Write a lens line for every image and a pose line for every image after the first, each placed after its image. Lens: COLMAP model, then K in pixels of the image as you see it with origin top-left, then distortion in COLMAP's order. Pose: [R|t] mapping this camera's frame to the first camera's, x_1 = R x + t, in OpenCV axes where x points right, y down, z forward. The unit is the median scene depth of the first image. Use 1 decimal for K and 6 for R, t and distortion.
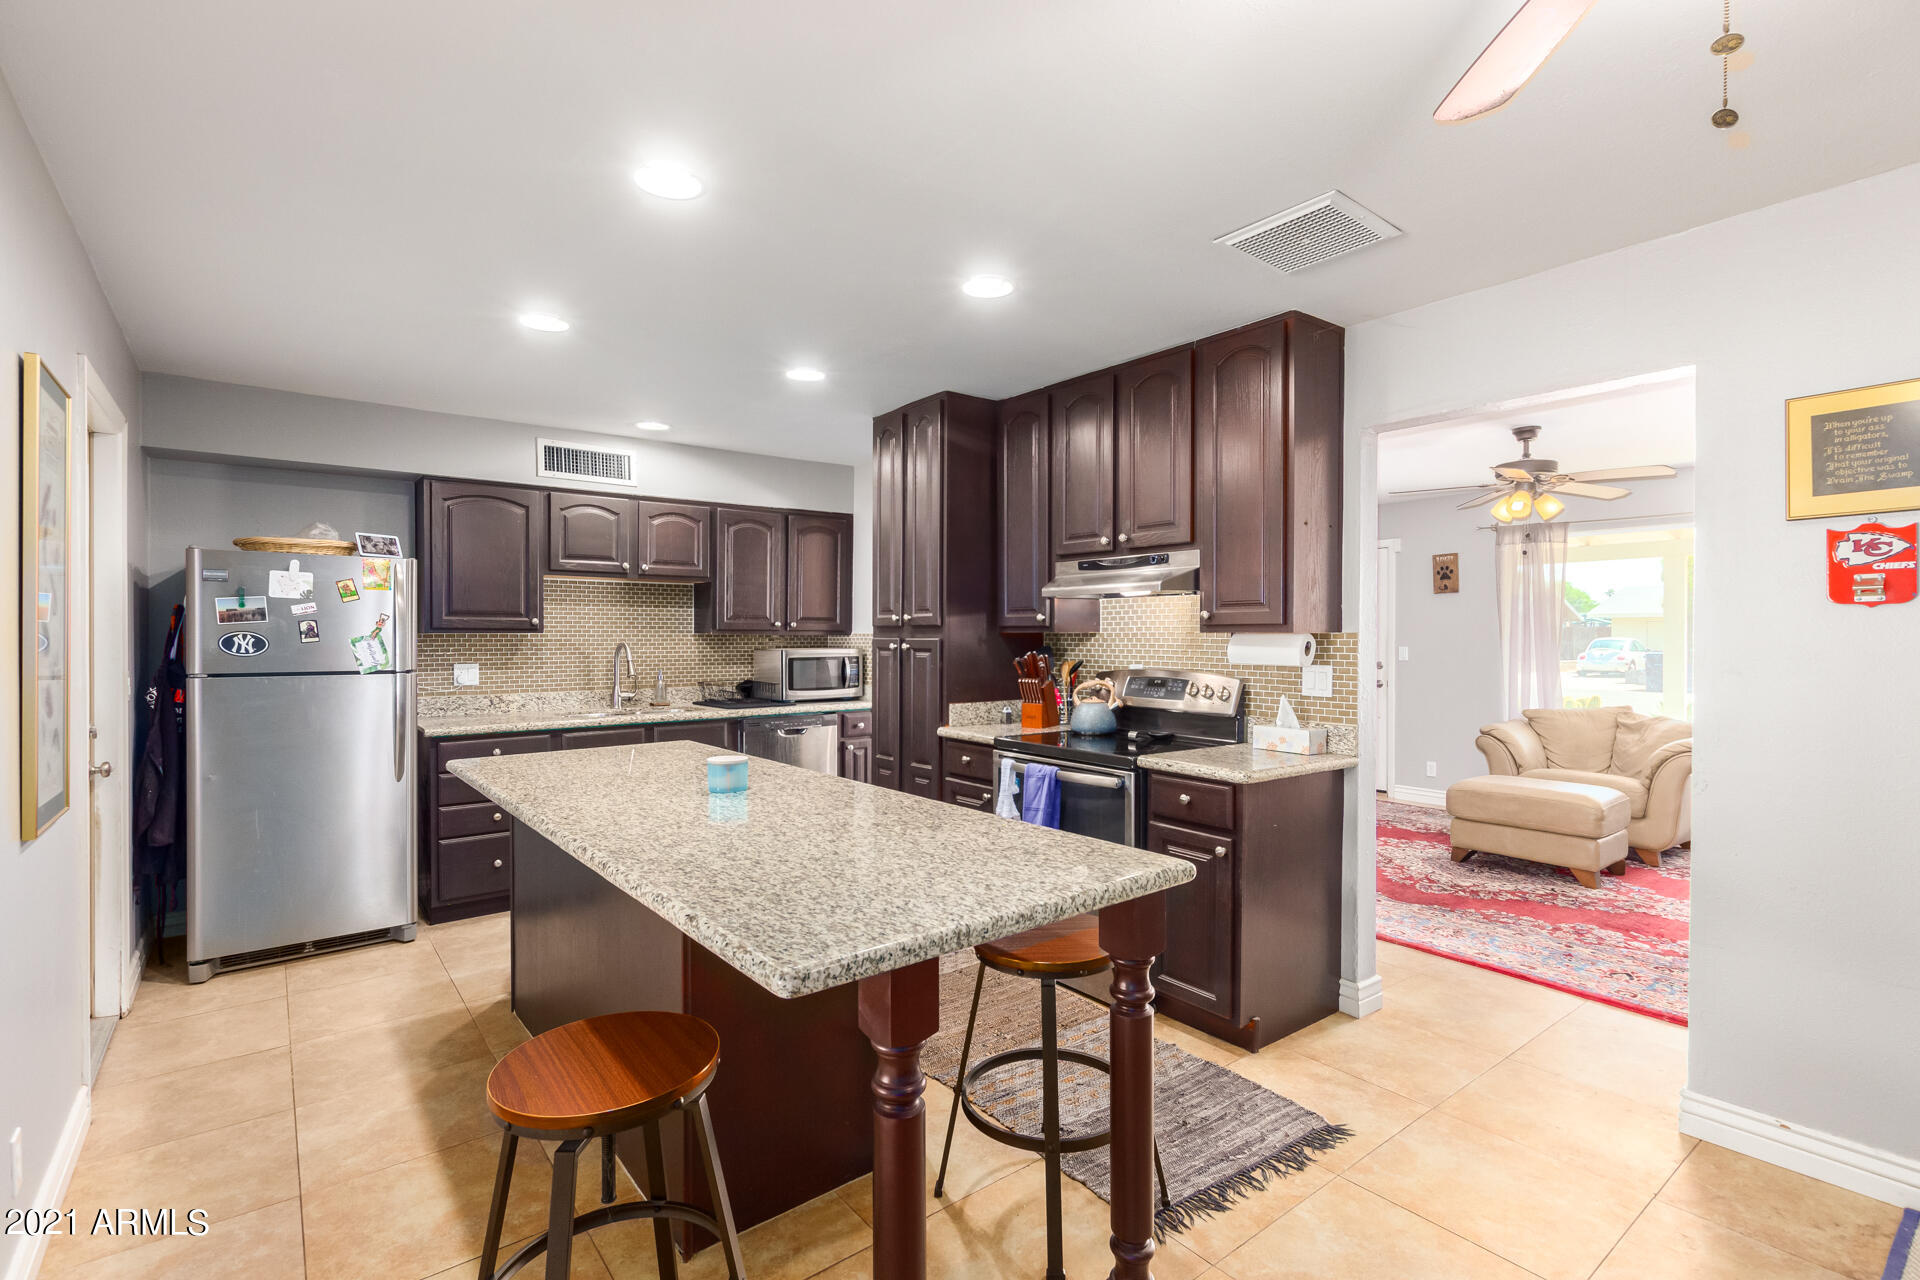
lens RADIAL K [[882.9, 0, 970.4], [0, 882.9, 625.2], [0, 0, 1]] dist [0.008288, 0.000286]
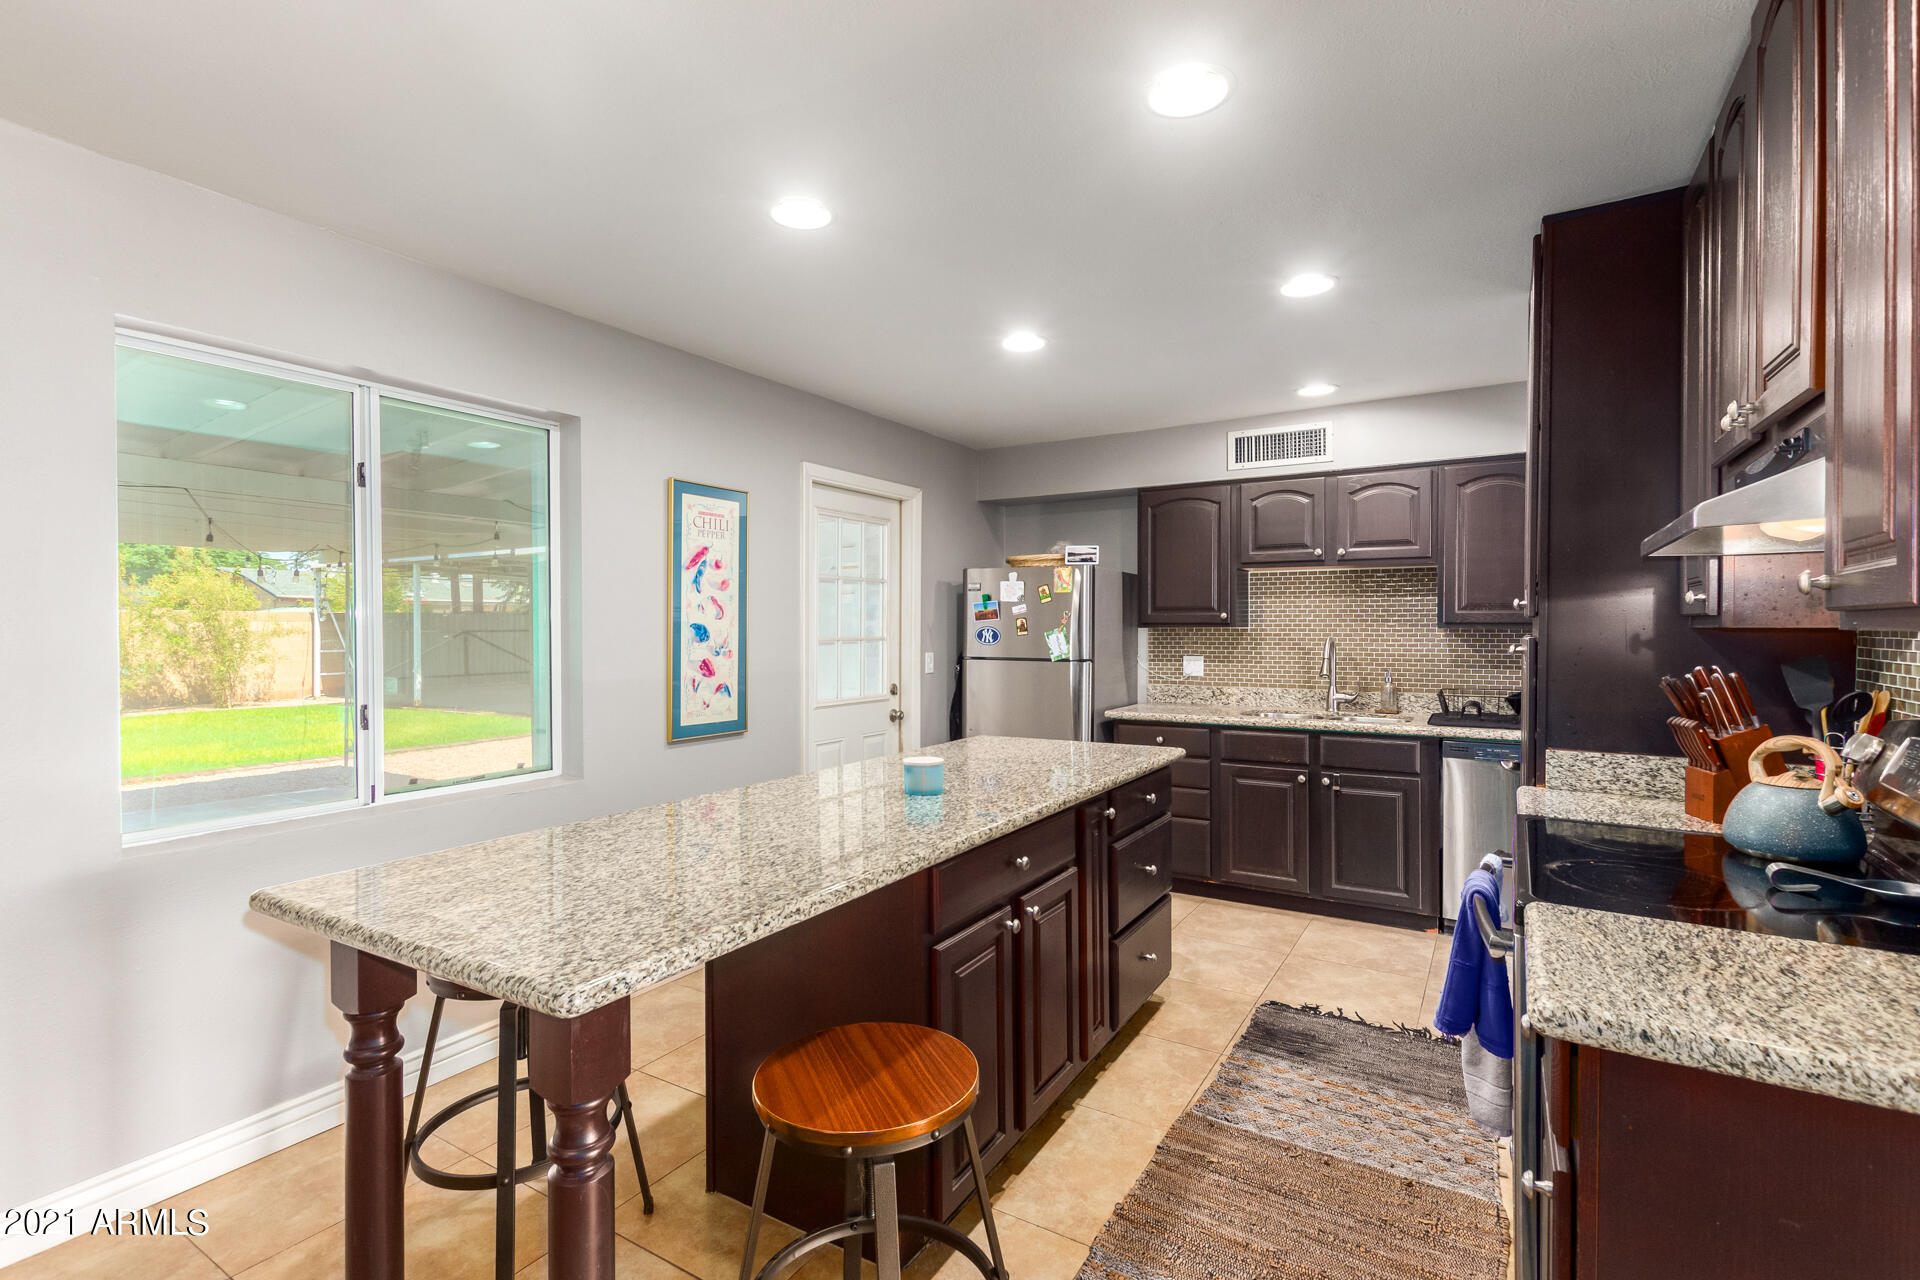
lens RADIAL K [[882.9, 0, 975.4], [0, 882.9, 632.7], [0, 0, 1]] dist [0.008288, 0.000286]
pose [[0.348557, 0.005811, -0.937269, 0.345778], [0.010600, 0.999892, 0.010141, 0.001515], [0.937227, -0.013470, 0.348458, 0.381031]]
